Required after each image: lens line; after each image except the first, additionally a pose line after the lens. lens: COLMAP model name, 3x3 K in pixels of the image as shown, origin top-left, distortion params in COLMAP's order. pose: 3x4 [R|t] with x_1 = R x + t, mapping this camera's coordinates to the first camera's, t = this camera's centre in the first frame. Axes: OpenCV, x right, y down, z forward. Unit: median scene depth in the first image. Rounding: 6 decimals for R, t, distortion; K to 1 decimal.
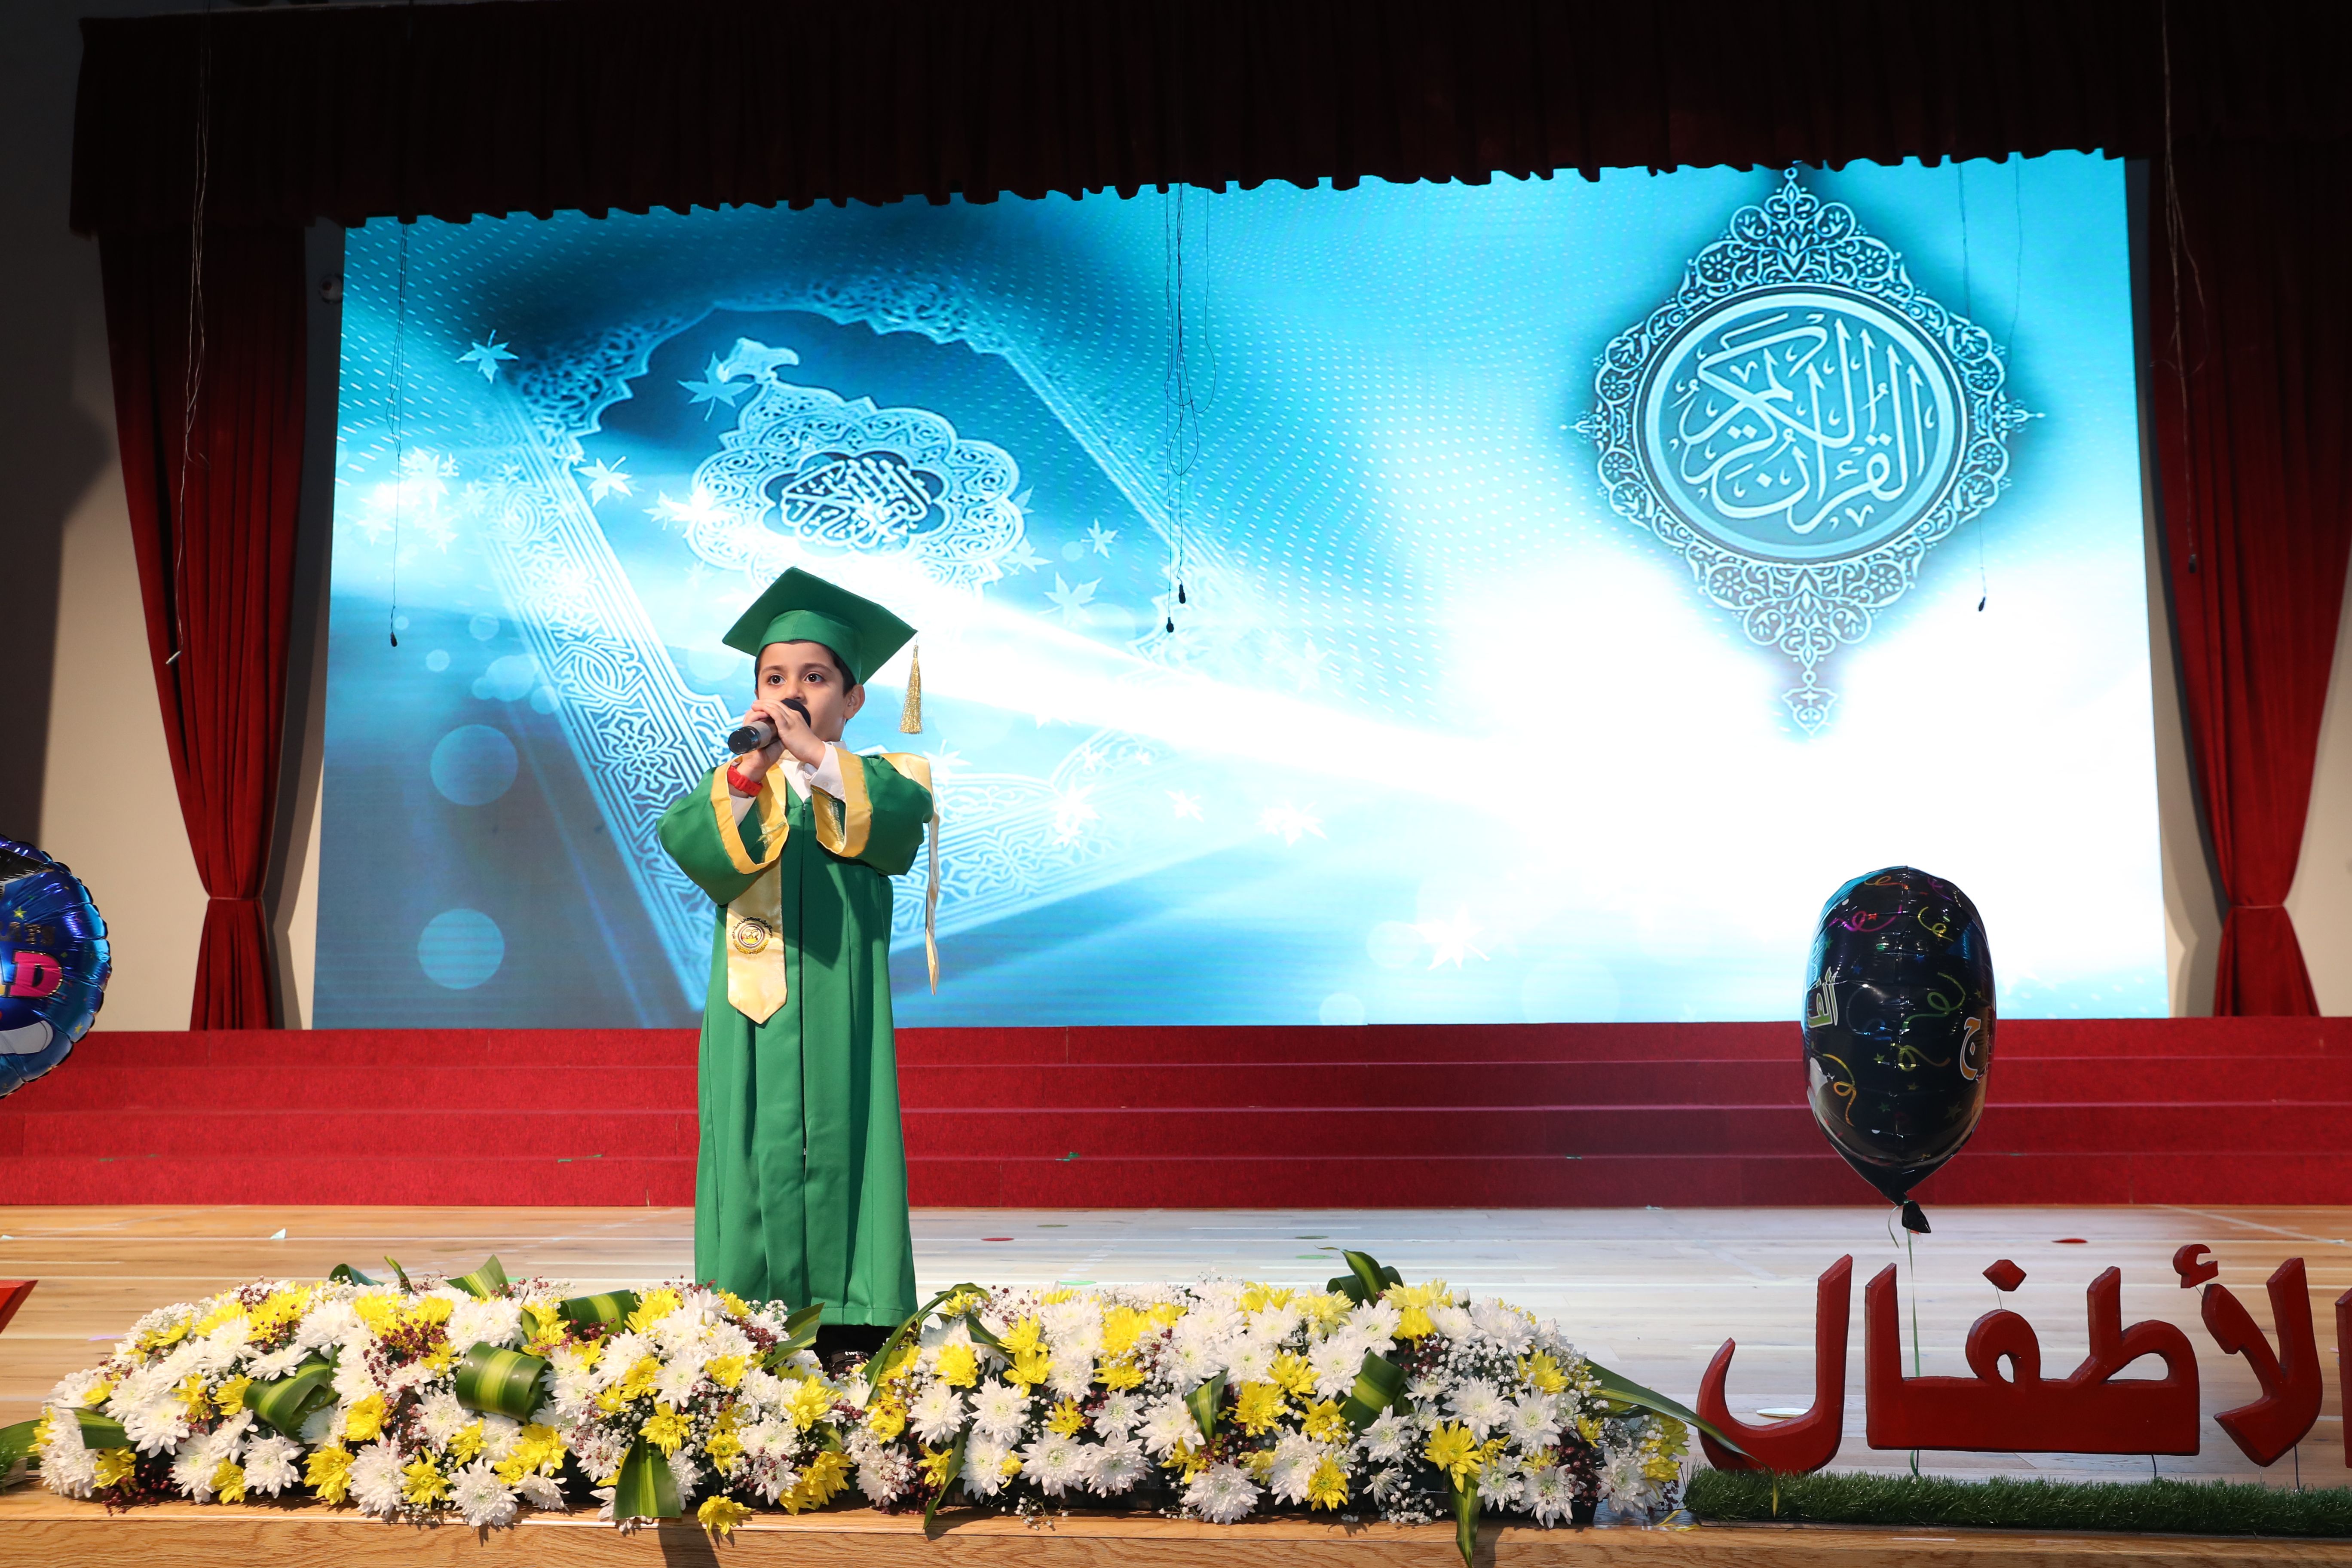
lens RADIAL K [[2284.2, 0, 1168.7], [0, 2284.2, 796.1], [0, 0, 1]] dist [0.038677, 0.000000]
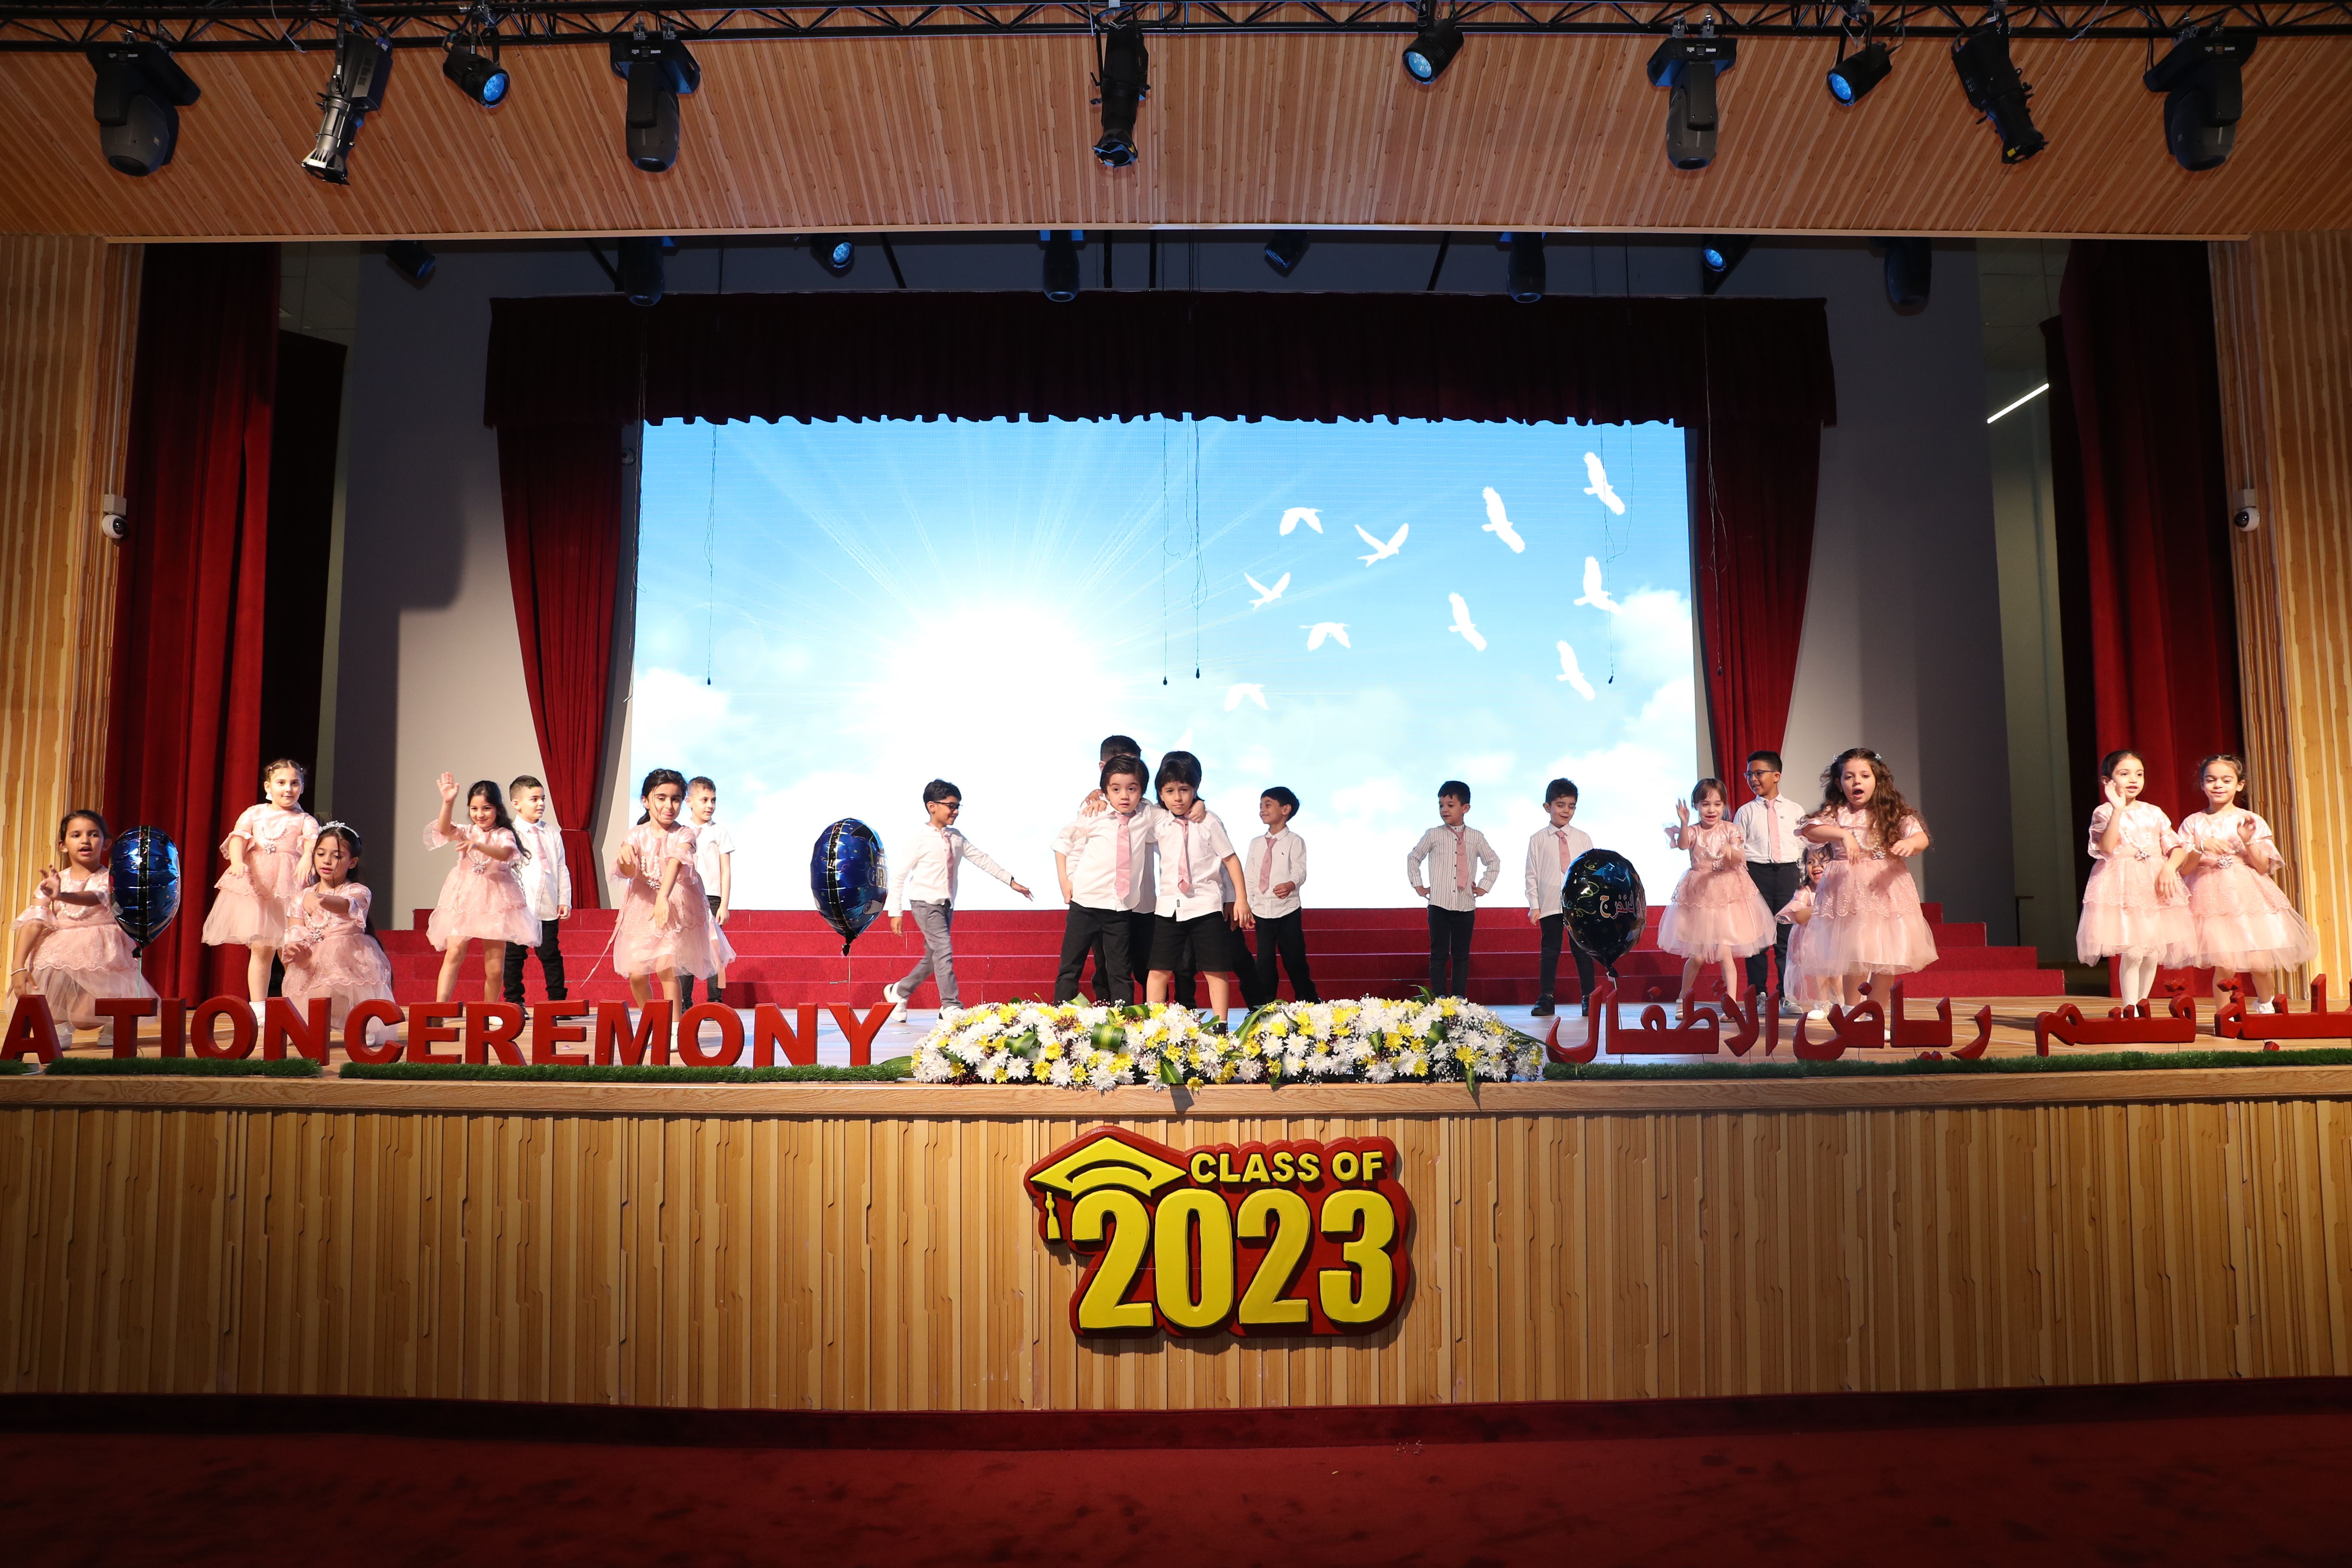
lens RADIAL K [[1657.9, 0, 1181.2], [0, 1657.9, 778.8], [0, 0, 1]] dist [-0.013151, -0.002643]
pose [[0.994115, 0.008776, 0.107977, -0.420132], [-0.010995, 0.999740, 0.019965, -0.082872], [-0.107774, -0.021035, 0.993953, -0.915681]]
